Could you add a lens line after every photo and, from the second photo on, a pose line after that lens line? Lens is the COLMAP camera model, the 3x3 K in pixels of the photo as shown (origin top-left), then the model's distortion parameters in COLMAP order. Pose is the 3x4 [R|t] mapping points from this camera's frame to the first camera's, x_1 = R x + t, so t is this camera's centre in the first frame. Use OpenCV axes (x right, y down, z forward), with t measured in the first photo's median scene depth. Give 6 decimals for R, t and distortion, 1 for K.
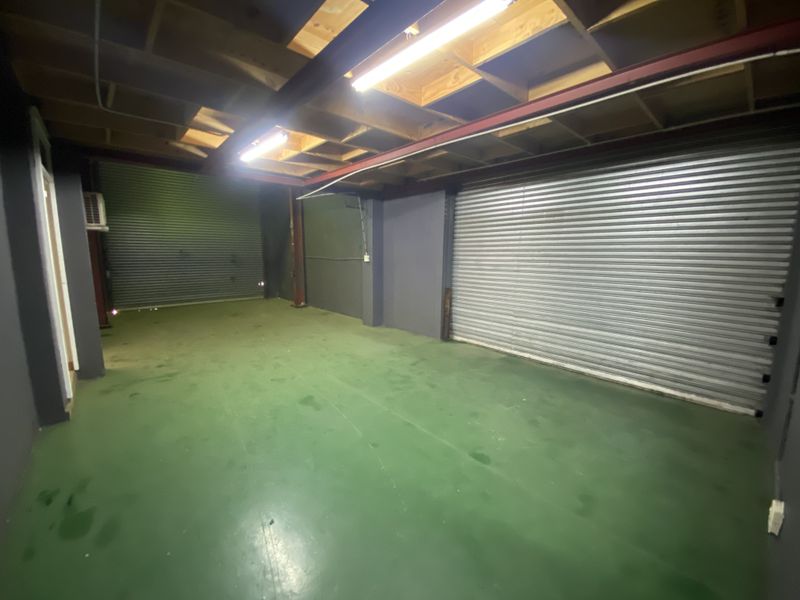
lens RADIAL K [[318.5, 0, 400.8], [0, 318.5, 296.9], [0, 0, 1]] dist [0.015332, -0.022357]
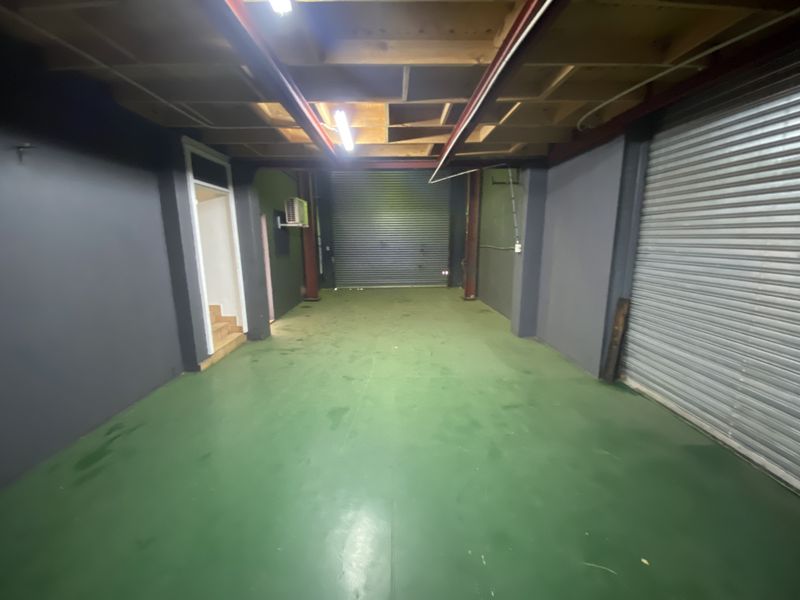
lens RADIAL K [[318.5, 0, 400.8], [0, 318.5, 296.9], [0, 0, 1]] dist [0.015332, -0.022357]
pose [[0.754561, 0.100698, -0.648458, 0.226309], [-0.074981, 0.994915, 0.067248, -0.040229], [0.651932, -0.002121, 0.758274, 0.263795]]
